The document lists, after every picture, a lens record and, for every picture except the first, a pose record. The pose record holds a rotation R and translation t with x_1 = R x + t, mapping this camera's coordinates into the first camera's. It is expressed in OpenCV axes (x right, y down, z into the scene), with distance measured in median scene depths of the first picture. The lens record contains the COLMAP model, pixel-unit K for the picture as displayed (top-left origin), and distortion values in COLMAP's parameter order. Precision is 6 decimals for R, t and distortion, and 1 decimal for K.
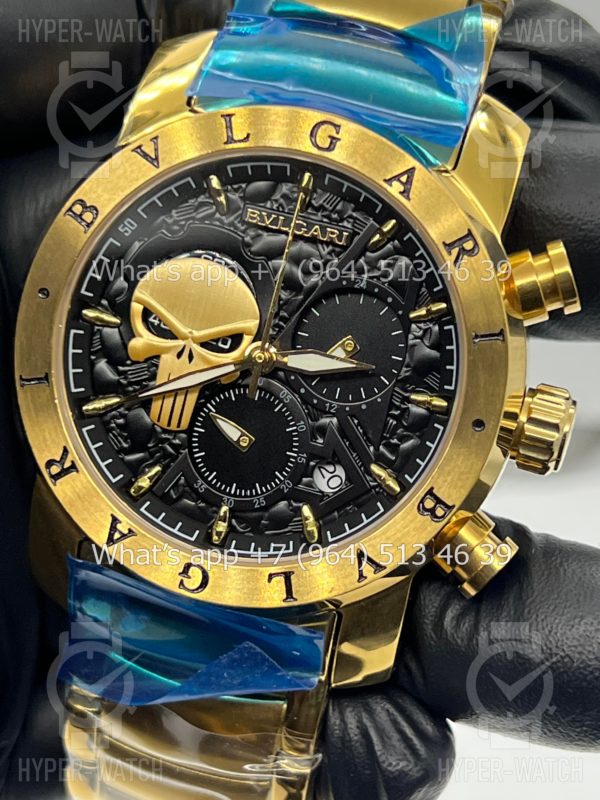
lens RADIAL K [[1907.3, 0, 306.5], [0, 1907.3, 405.5], [0, 0, 1]] dist [0.269367, 0.000000]
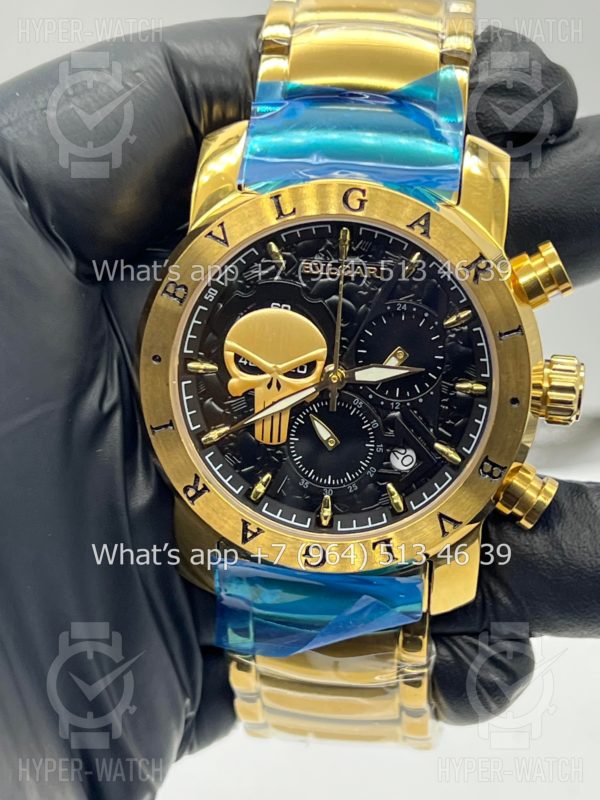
lens RADIAL K [[1907.3, 0, 300.0], [0, 1907.3, 399.5], [0, 0, 1]] dist [0.269367, 0.000000]
pose [[0.982398, -0.185813, 0.019187, -0.073013], [0.183405, 0.978932, 0.089751, -0.128393], [-0.035459, -0.084652, 0.995779, -0.263675]]
